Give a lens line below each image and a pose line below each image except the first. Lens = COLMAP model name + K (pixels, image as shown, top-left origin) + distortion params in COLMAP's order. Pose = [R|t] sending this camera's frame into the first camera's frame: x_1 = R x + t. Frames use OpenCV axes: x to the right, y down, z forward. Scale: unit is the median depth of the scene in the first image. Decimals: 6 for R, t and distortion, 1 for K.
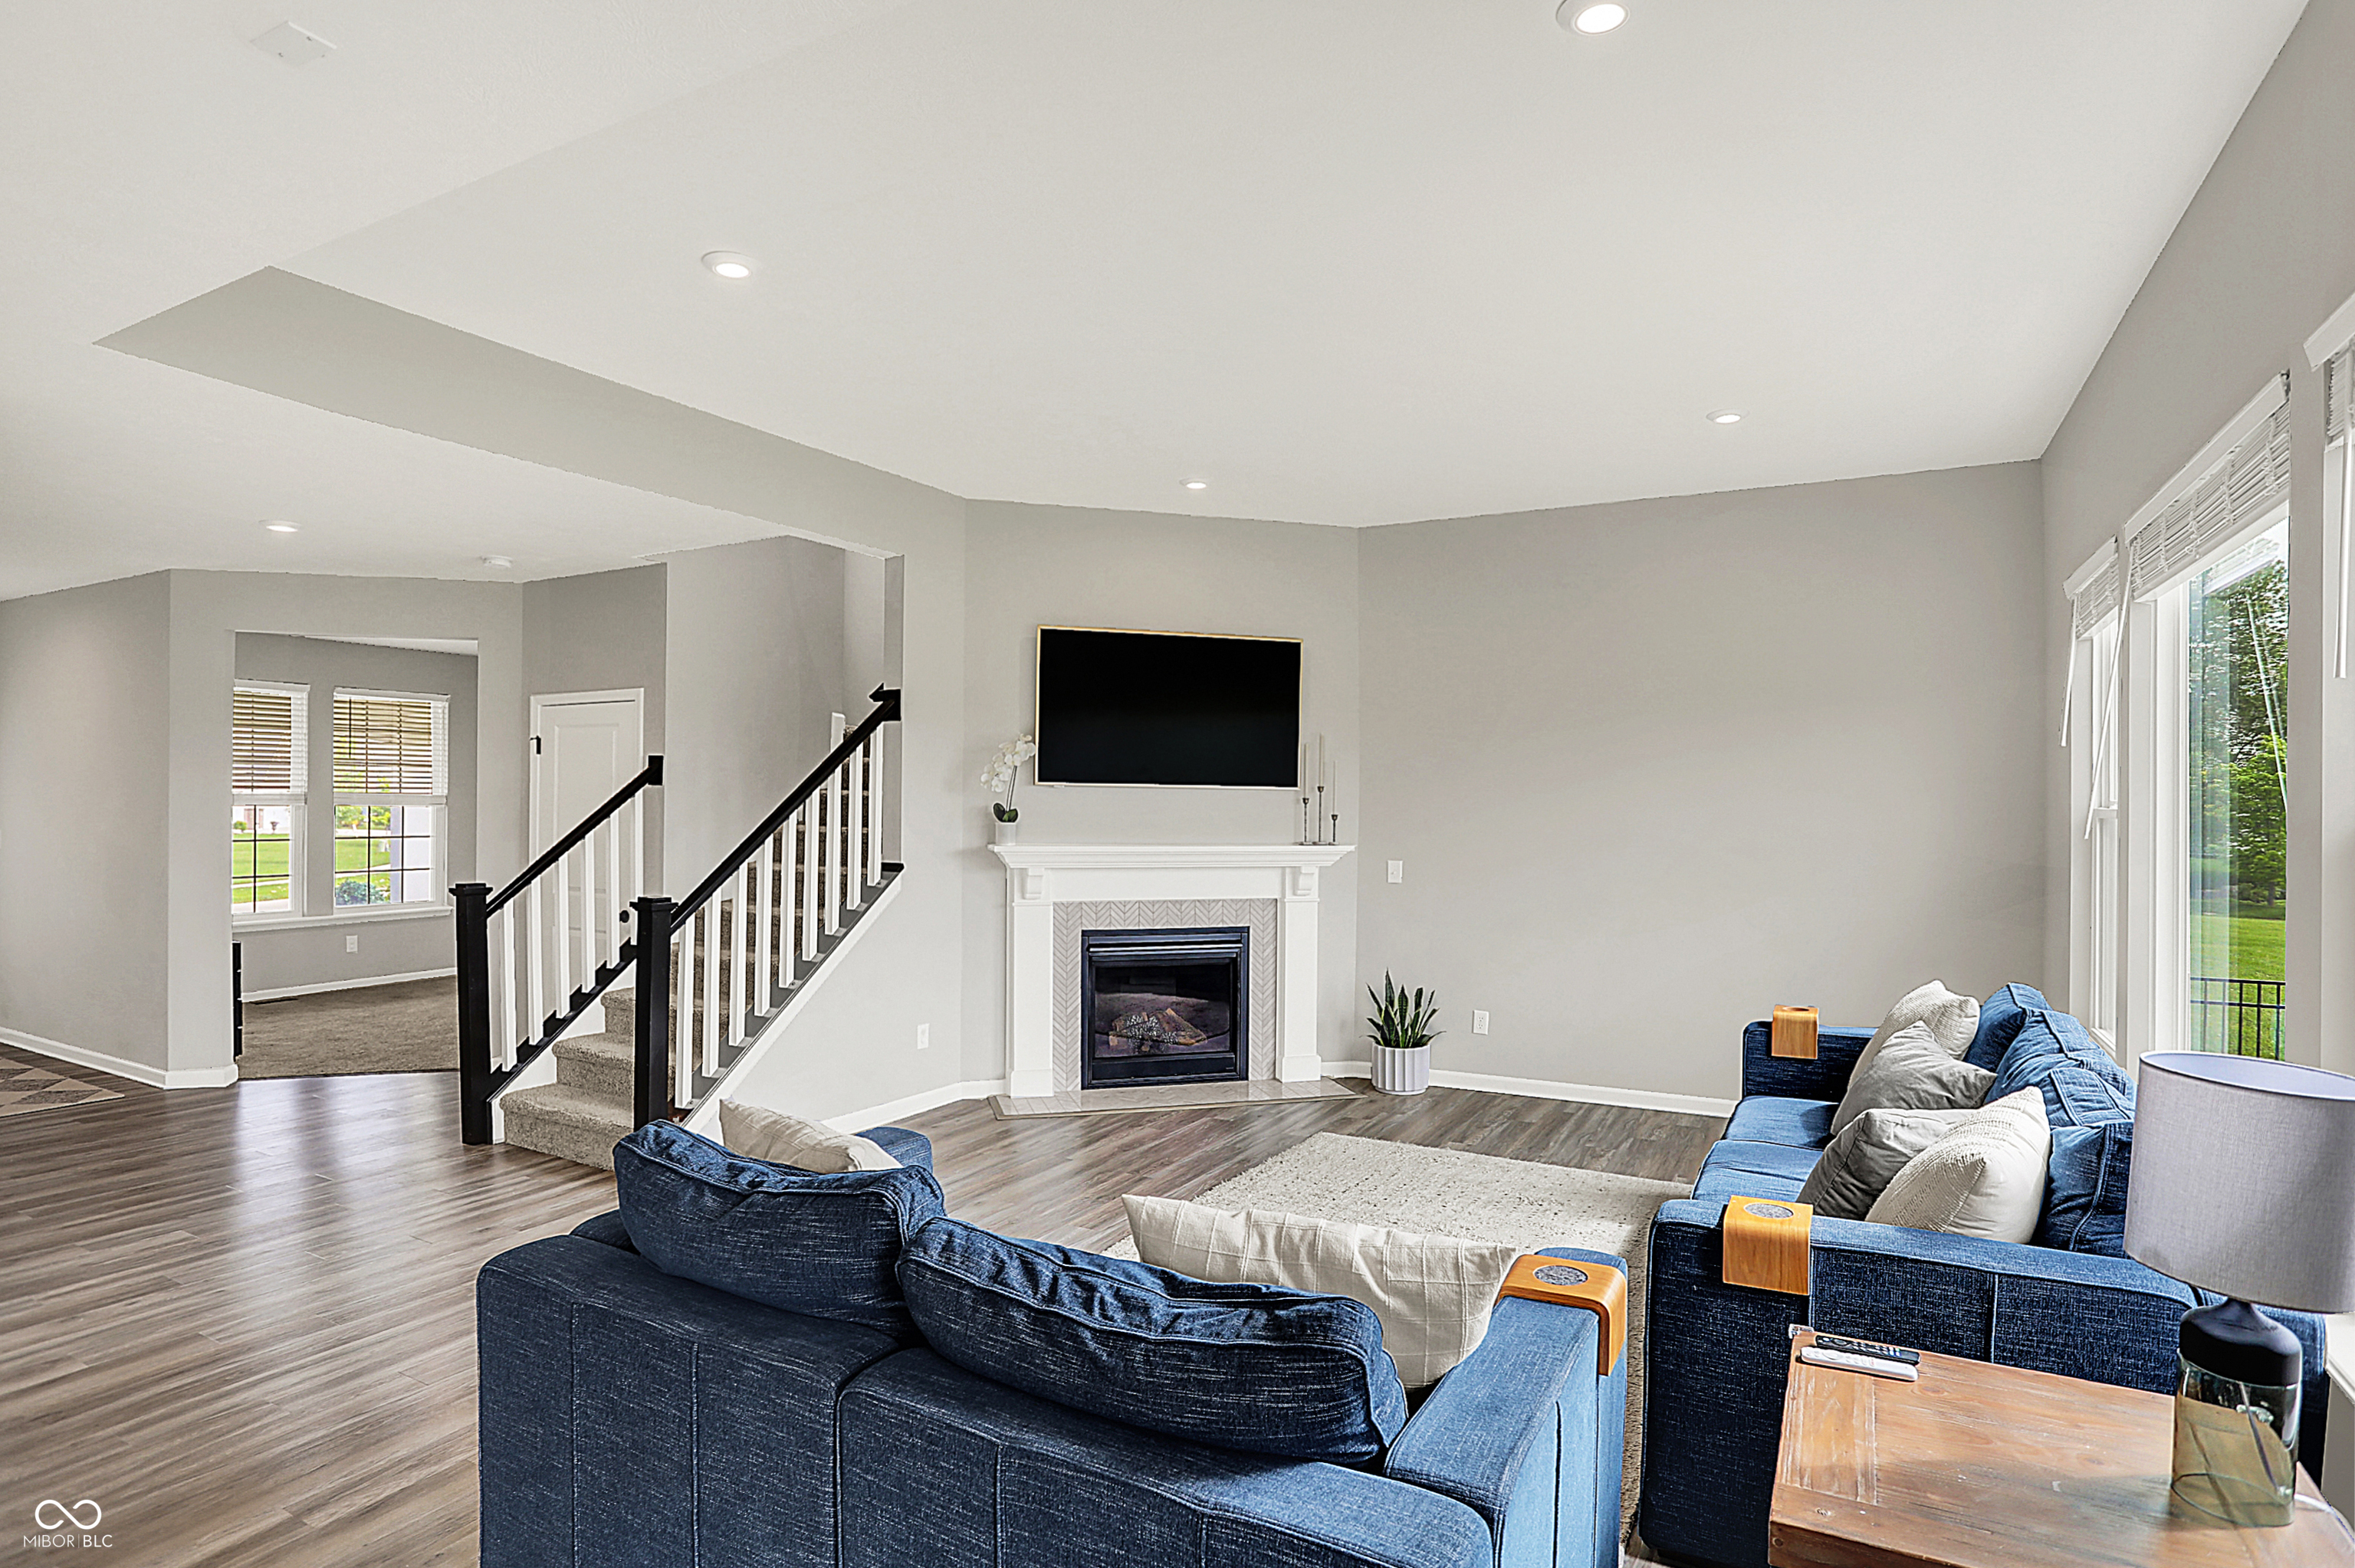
lens RADIAL K [[1194.2, 0, 1238.8], [0, 1194.2, 811.5], [0, 0, 1]] dist [-0.028787, 0.002125]
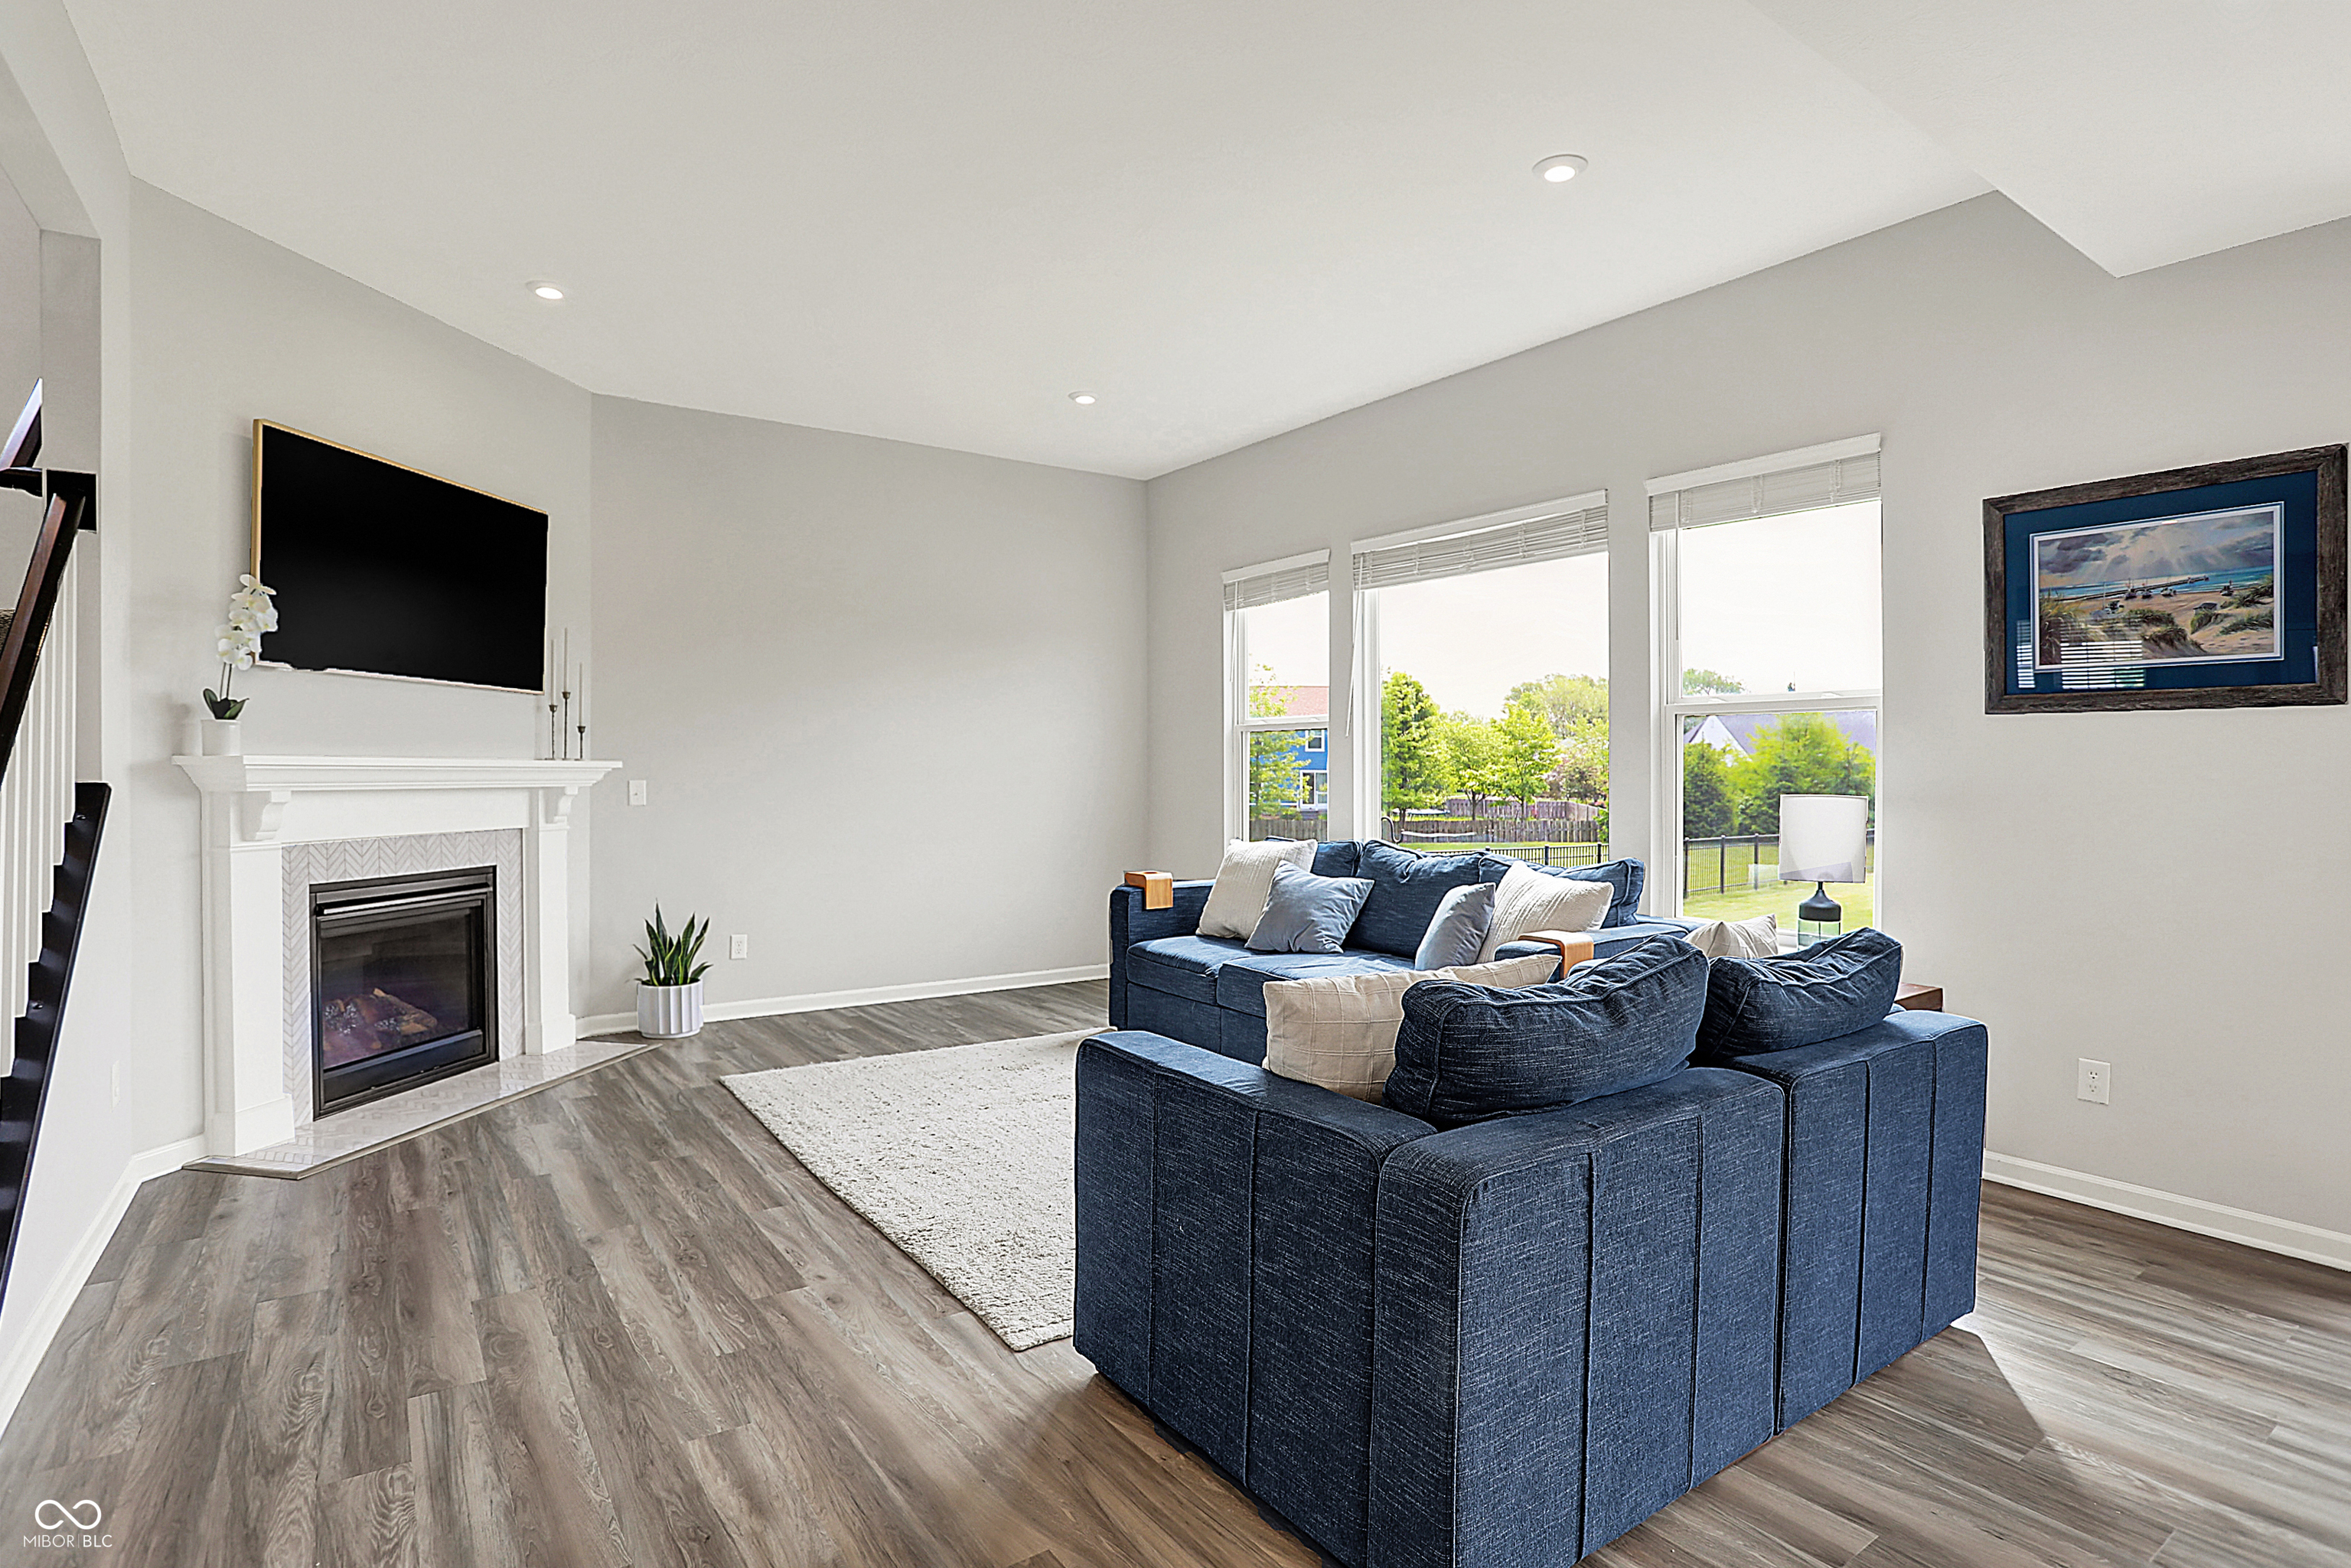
lens RADIAL K [[1192.3, 0, 1185.0], [0, 1192.3, 777.2], [0, 0, 1]] dist [-0.028787, 0.002125]
pose [[0.468429, -0.010769, 0.883435, -0.497113], [0.007110, 0.999939, 0.008419, 0.037782], [-0.883472, 0.002337, 0.468477, 0.259161]]
